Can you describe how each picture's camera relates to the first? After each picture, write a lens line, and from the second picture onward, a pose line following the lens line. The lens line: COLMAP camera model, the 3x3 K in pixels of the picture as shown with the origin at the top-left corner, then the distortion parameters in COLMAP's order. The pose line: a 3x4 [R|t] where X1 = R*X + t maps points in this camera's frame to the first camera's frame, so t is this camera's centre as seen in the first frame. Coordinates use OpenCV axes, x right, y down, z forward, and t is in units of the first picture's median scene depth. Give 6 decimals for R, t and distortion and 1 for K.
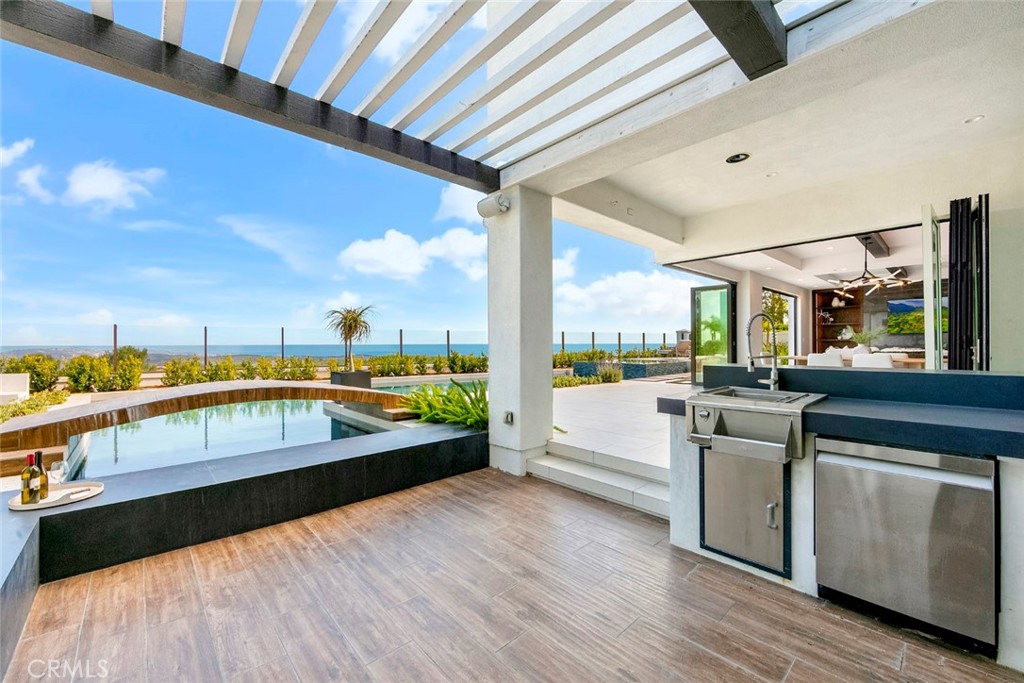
lens RADIAL K [[419.6, 0, 499.2], [0, 419.6, 348.2], [0, 0, 1]] dist [-0.006216, -0.000369]
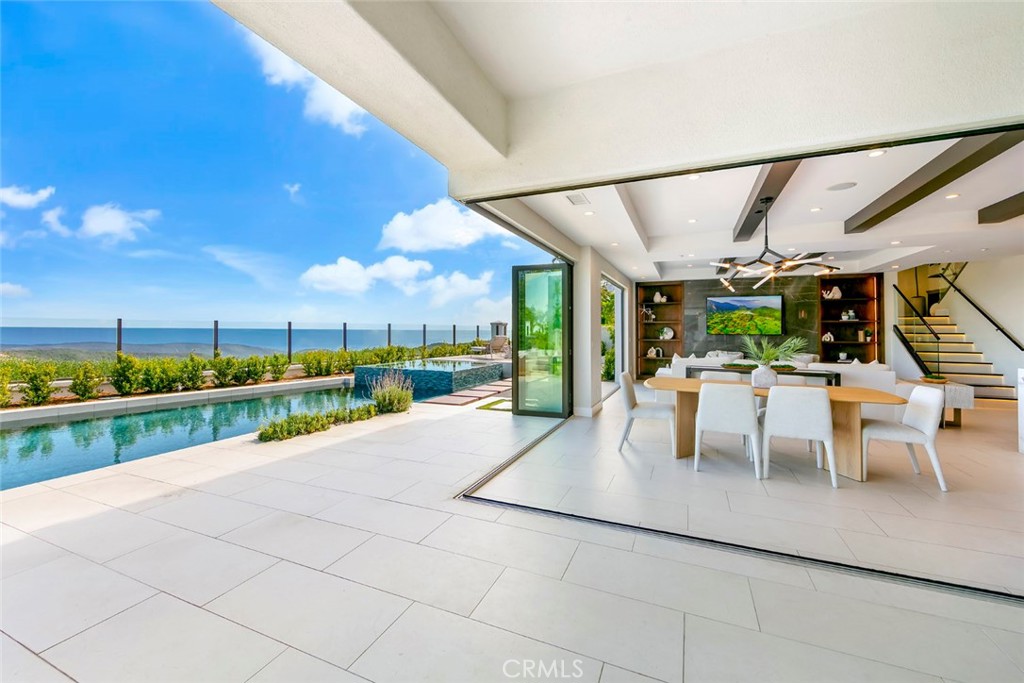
lens RADIAL K [[419.6, 0, 496.4], [0, 419.6, 323.2], [0, 0, 1]] dist [-0.006216, -0.000369]
pose [[0.915580, 0.018075, 0.401729, 0.133014], [-0.008346, 0.999628, -0.025953, -0.028868], [-0.402049, 0.020409, 0.915391, 0.318582]]
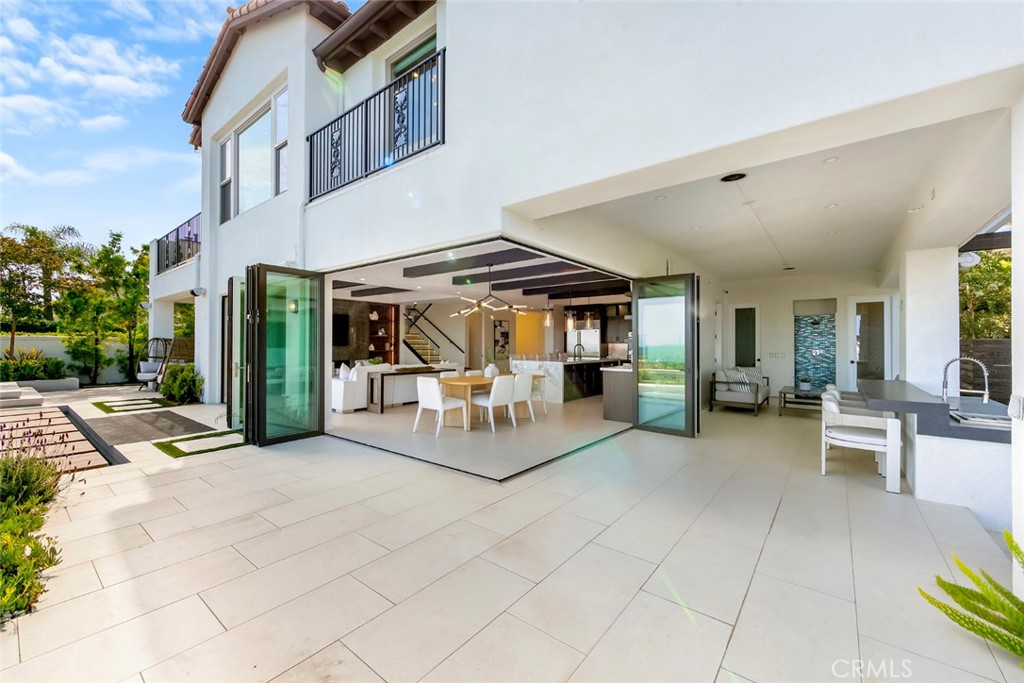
lens RADIAL K [[419.6, 0, 506.9], [0, 419.6, 340.0], [0, 0, 1]] dist [-0.006216, -0.000369]
pose [[-0.169418, 0.014228, 0.985442, -0.090866], [0.002736, 0.999899, -0.013967, -0.031324], [-0.985541, 0.000330, -0.169439, 0.609514]]
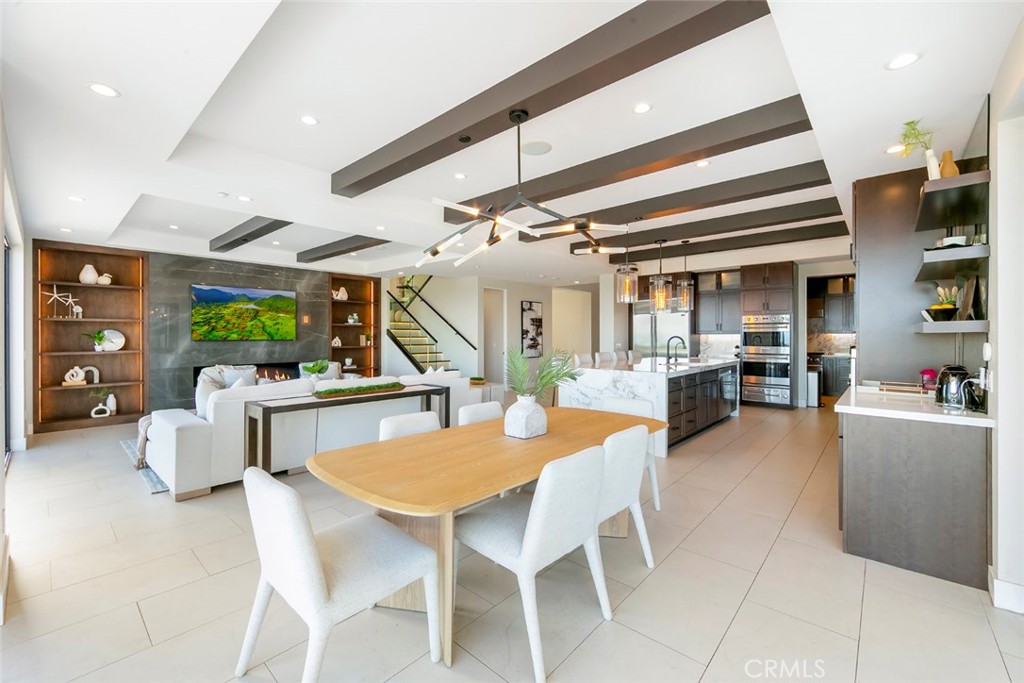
lens RADIAL K [[419.6, 0, 503.5], [0, 419.6, 334.3], [0, 0, 1]] dist [-0.006216, -0.000369]
pose [[-0.106045, 0.008190, 0.994328, 0.271584], [0.006747, 0.999949, -0.007517, -0.033549], [-0.994338, 0.005912, -0.106095, 0.565786]]
